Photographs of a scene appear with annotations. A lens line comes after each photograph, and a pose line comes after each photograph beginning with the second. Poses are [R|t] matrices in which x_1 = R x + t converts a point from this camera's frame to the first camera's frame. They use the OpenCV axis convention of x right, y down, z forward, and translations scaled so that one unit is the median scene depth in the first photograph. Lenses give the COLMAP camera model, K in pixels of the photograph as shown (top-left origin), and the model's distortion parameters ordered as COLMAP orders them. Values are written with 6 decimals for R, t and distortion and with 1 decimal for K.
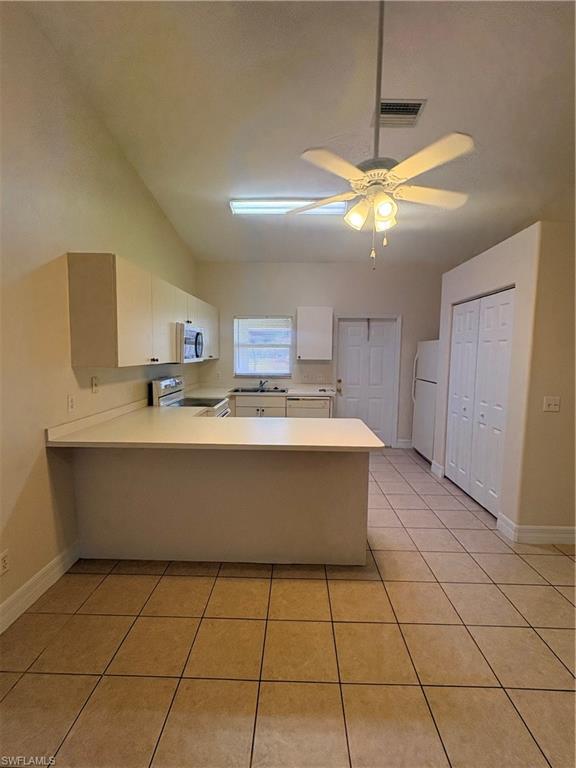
lens RADIAL K [[354.7, 0, 288.0], [0, 354.7, 384.0], [0, 0, 1]] dist [0.001256, 0.000322]
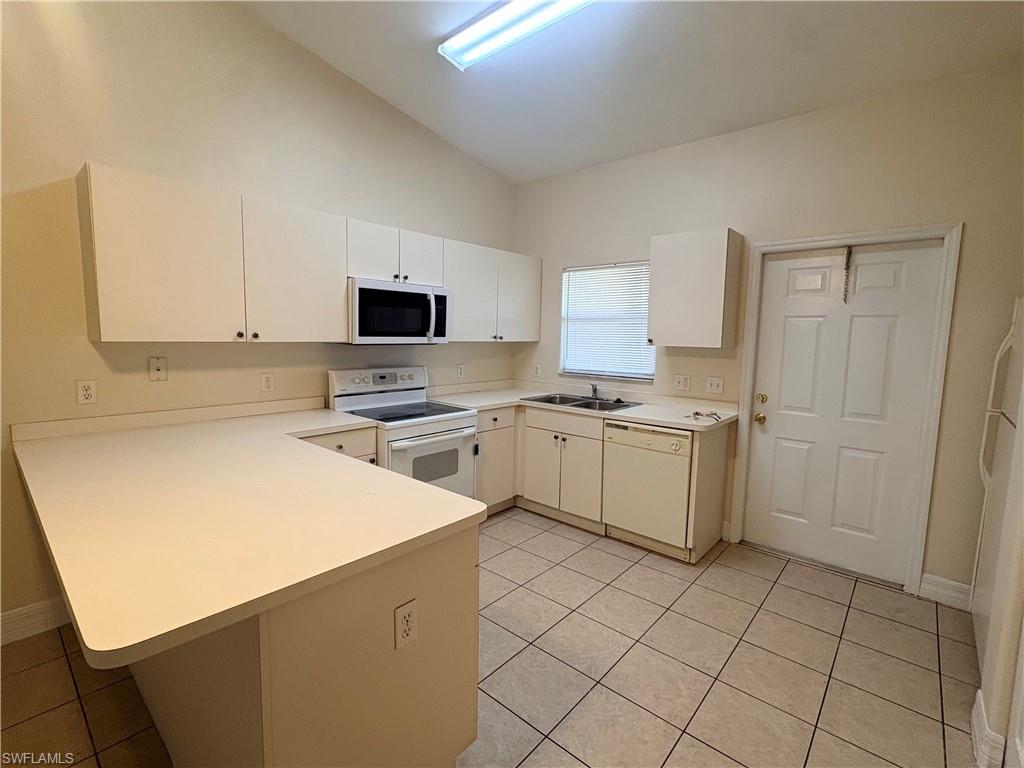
lens RADIAL K [[472.9, 0, 512.0], [0, 472.9, 384.0], [0, 0, 1]] dist [0.001256, 0.000322]
pose [[0.765526, 0.072740, -0.639280, 0.285442], [-0.069679, 0.997118, 0.030018, -0.021875], [0.639621, 0.021565, 0.768388, 0.362463]]
